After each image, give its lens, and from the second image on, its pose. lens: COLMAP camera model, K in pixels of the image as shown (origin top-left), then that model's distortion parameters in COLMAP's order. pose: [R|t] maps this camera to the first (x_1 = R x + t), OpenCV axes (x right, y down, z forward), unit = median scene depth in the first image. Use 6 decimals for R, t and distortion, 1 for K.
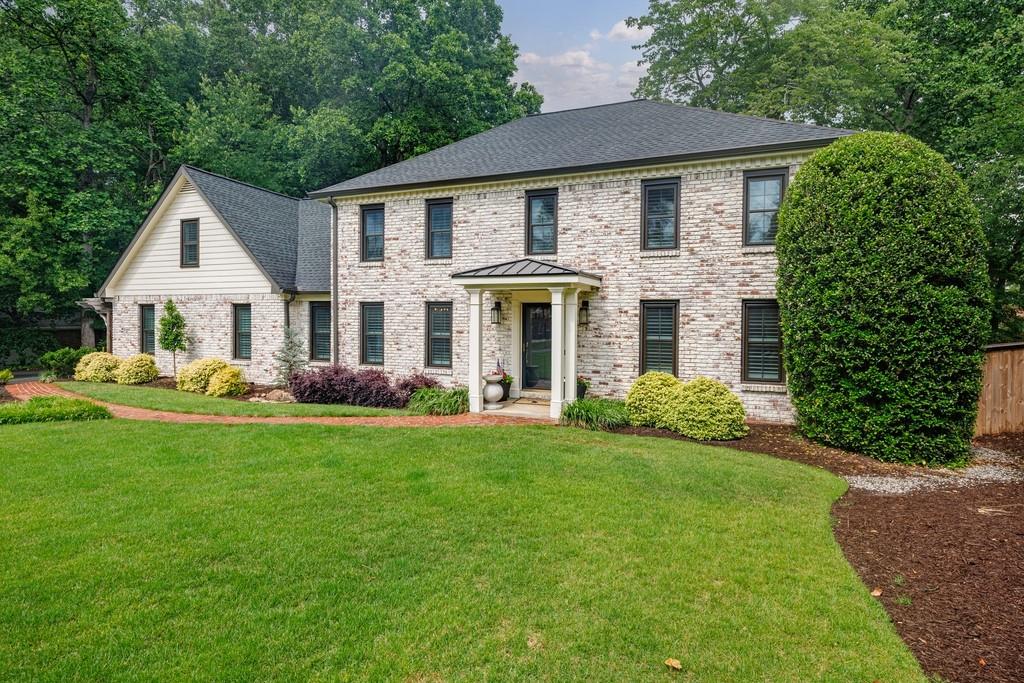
lens RADIAL K [[537.3, 0, 512.1], [0, 537.3, 334.3], [0, 0, 1]] dist [-0.006605, 0.001684]
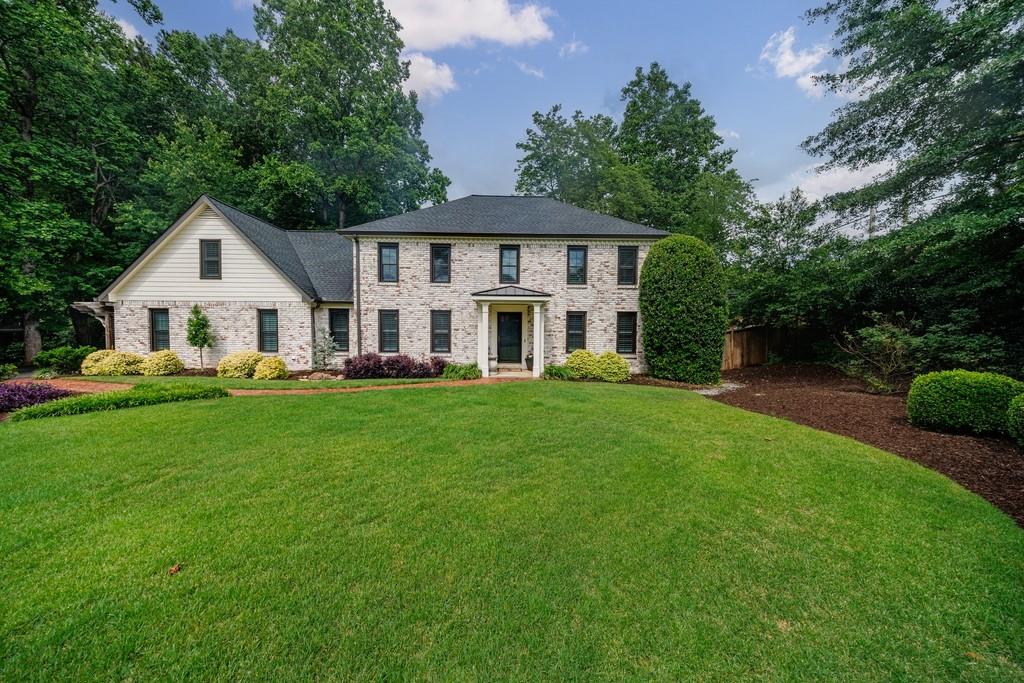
lens RADIAL K [[354.9, 0, 511.8], [0, 354.9, 346.3], [0, 0, 1]] dist [-0.003562, -0.000824]
pose [[0.916490, -0.020979, 0.399507, -0.349538], [0.010180, 0.999524, 0.029135, 0.015384], [-0.399928, -0.022635, 0.916267, -0.029217]]
